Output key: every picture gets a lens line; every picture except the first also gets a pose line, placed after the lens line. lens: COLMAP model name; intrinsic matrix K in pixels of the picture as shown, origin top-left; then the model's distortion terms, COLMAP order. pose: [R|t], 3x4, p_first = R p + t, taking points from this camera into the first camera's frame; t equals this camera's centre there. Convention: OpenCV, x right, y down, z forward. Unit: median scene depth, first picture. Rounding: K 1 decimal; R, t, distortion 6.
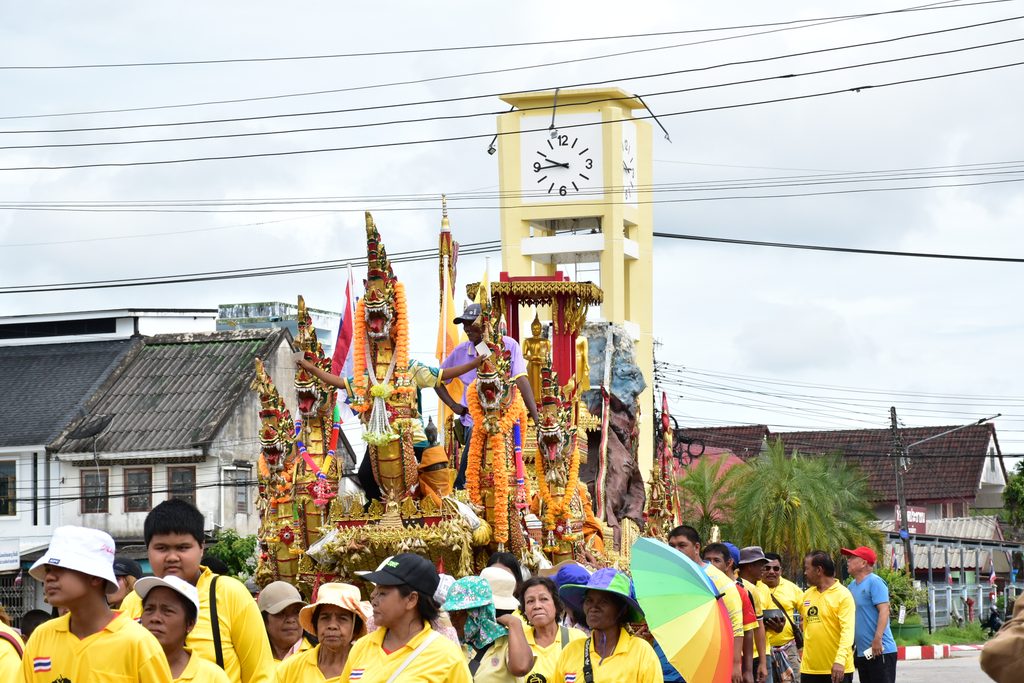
lens RADIAL K [[2998.9, 0, 512.0], [0, 2998.9, 341.5], [0, 0, 1]] dist [-0.109881, 0.690798]
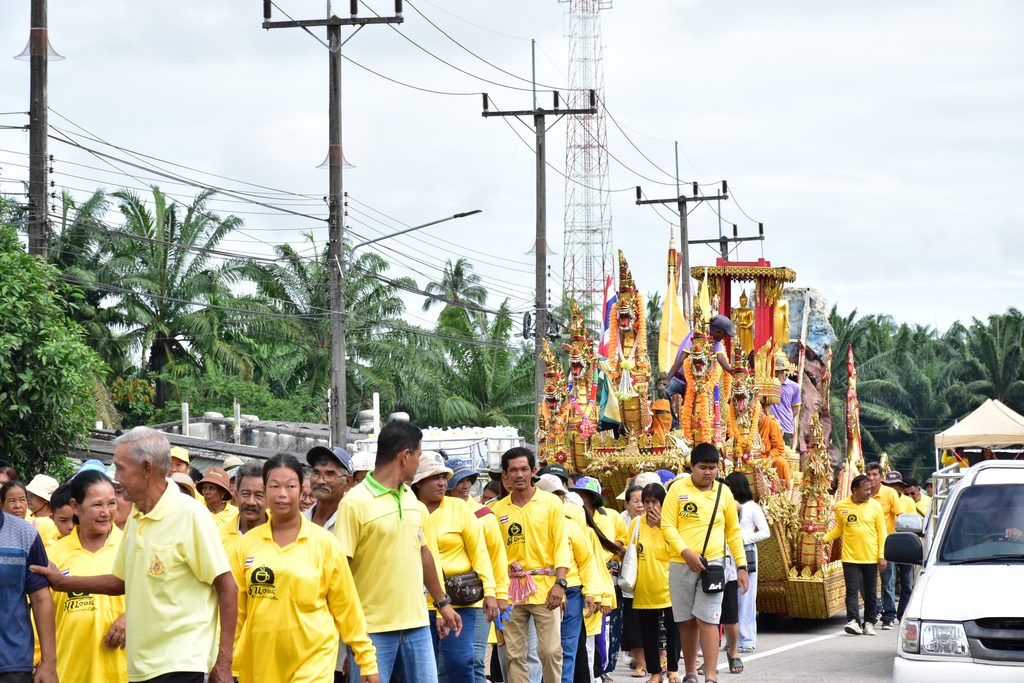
lens RADIAL K [[2998.9, 0, 512.0], [0, 2998.9, 341.5], [0, 0, 1]] dist [-0.109881, 0.690798]
pose [[0.996704, 0.017771, -0.079157, 0.017503], [-0.015488, 0.999449, 0.029369, -0.036484], [0.079635, -0.028046, 0.996429, -0.490291]]
